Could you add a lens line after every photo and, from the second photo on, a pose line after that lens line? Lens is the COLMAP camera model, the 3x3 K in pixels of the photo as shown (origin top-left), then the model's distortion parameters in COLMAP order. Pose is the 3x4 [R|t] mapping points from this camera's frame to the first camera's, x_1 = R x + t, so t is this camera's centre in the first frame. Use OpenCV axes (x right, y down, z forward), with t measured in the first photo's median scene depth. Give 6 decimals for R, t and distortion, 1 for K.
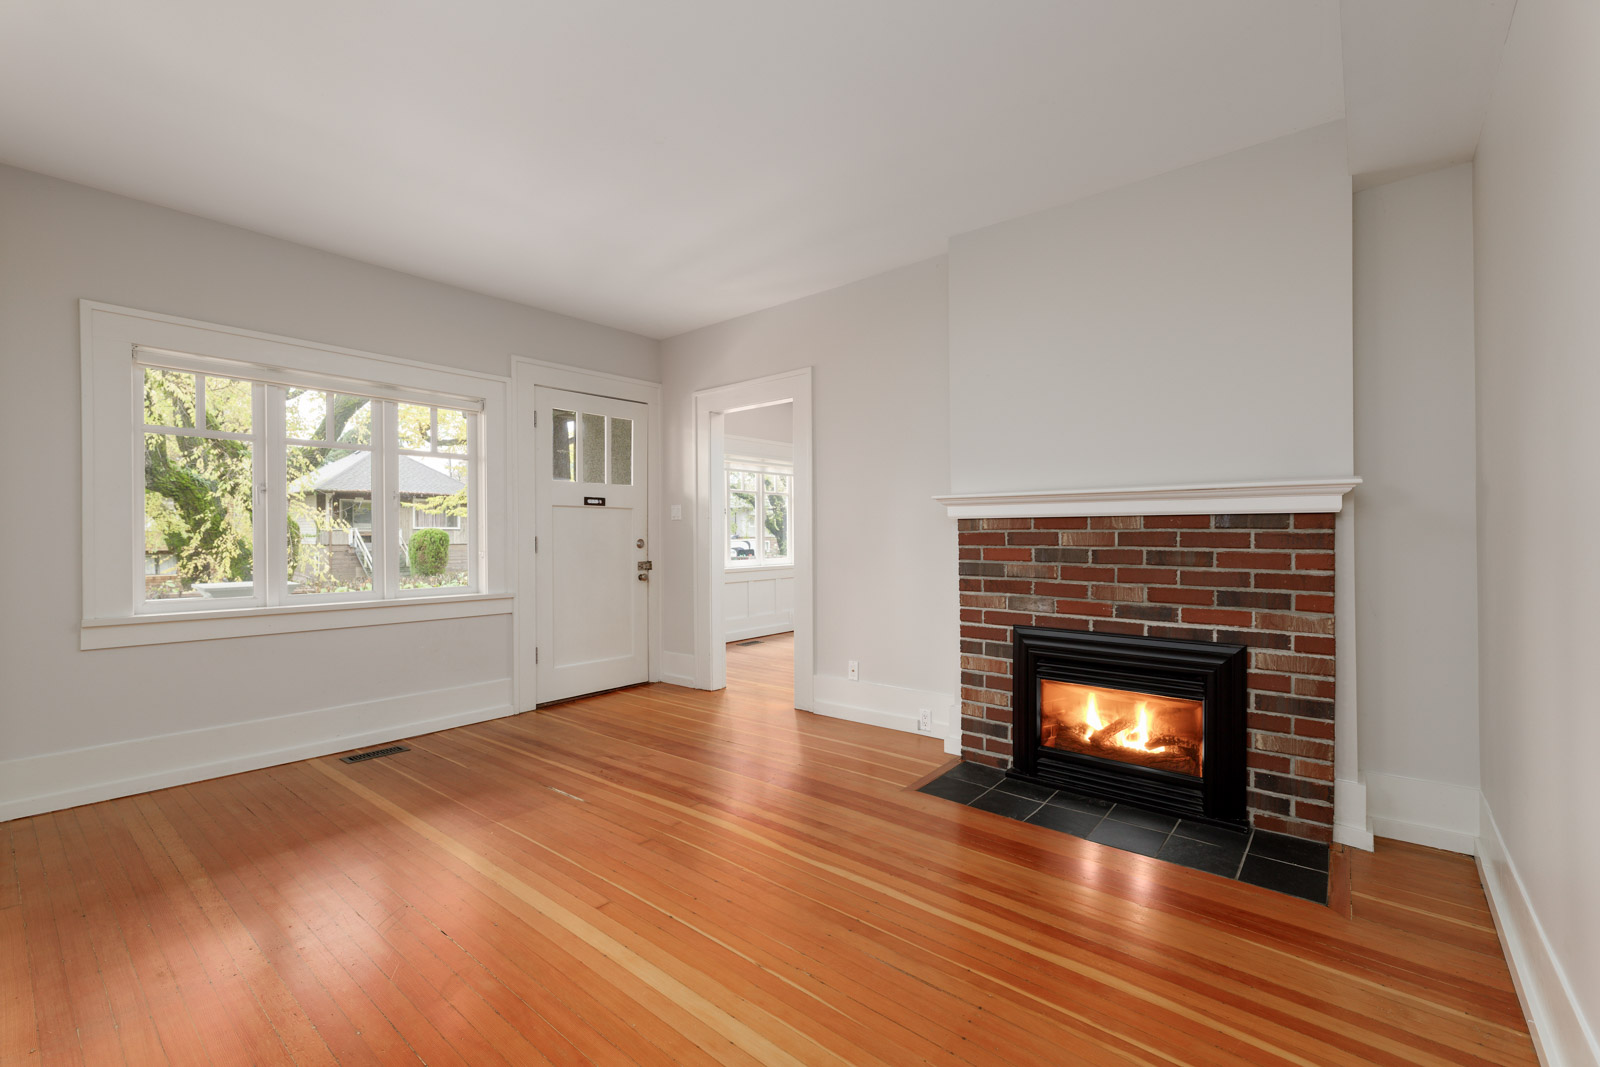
lens RADIAL K [[684.1, 0, 801.1], [0, 684.1, 536.9], [0, 0, 1]] dist [0.012464, 0.000219]
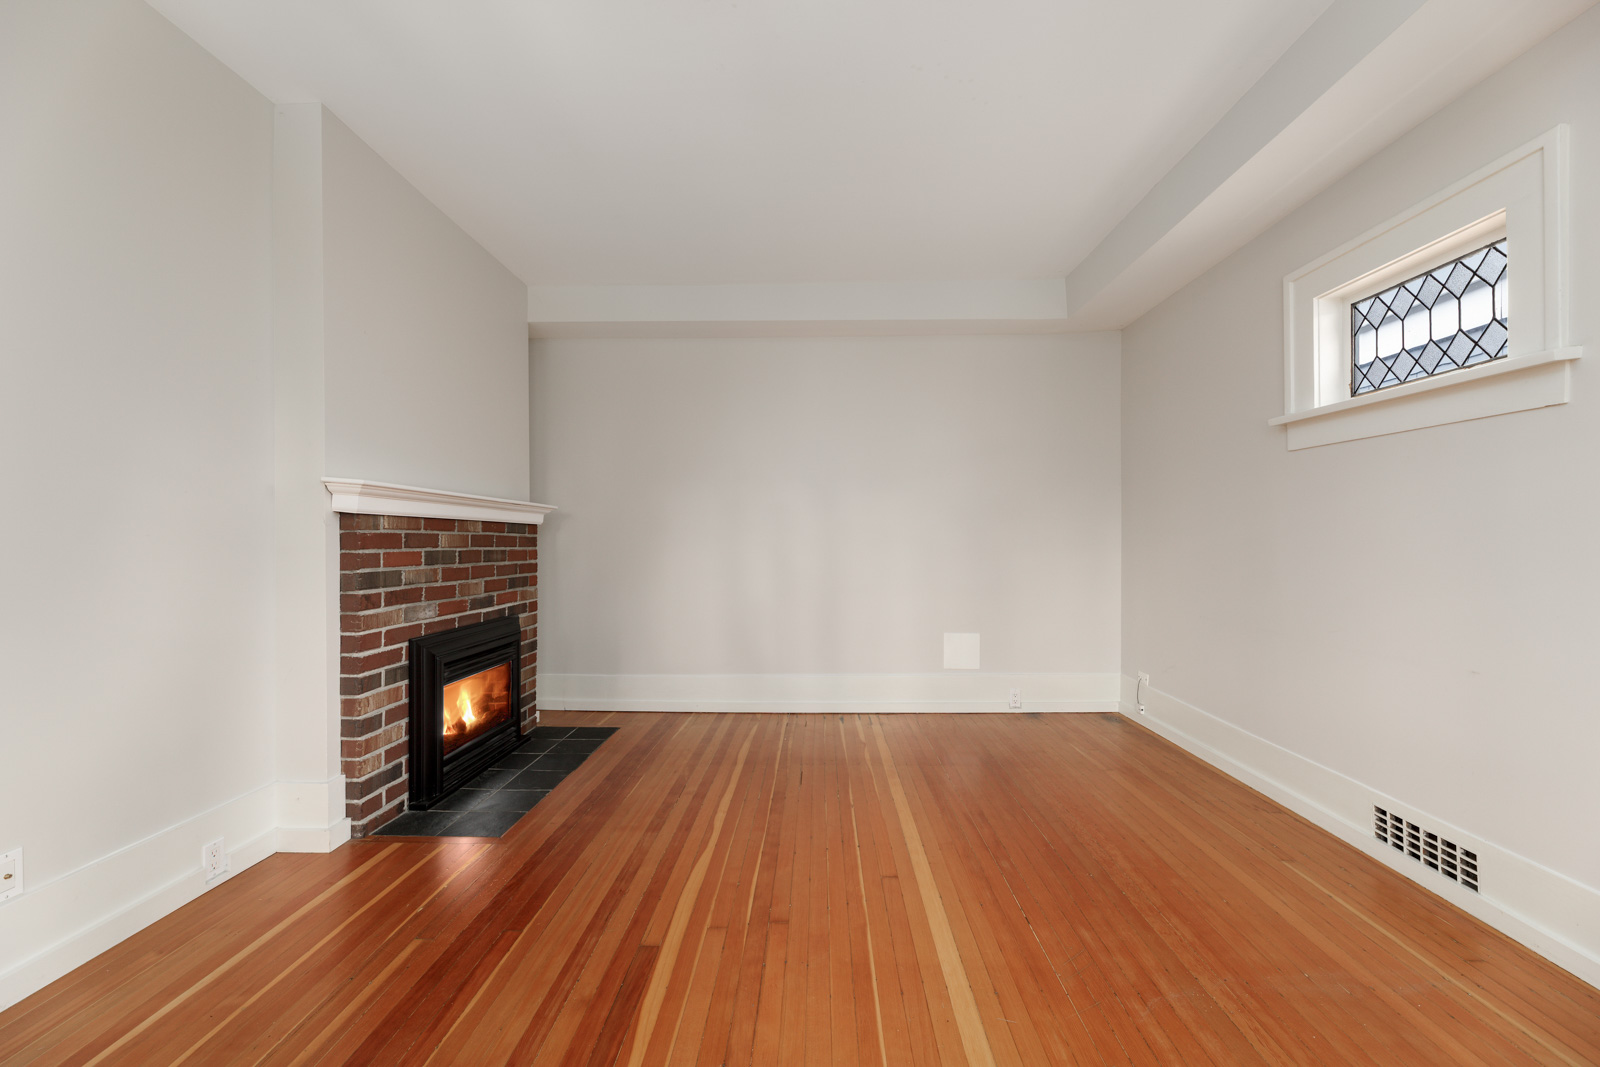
lens RADIAL K [[650.7, 0, 803.6], [0, 650.7, 537.6], [0, 0, 1]] dist [-0.000084, -0.000047]
pose [[-0.627198, 0.008716, 0.778811, -0.658668], [0.005566, 0.999962, -0.006708, 0.007701], [-0.778840, 0.000127, -0.627223, 1.149252]]
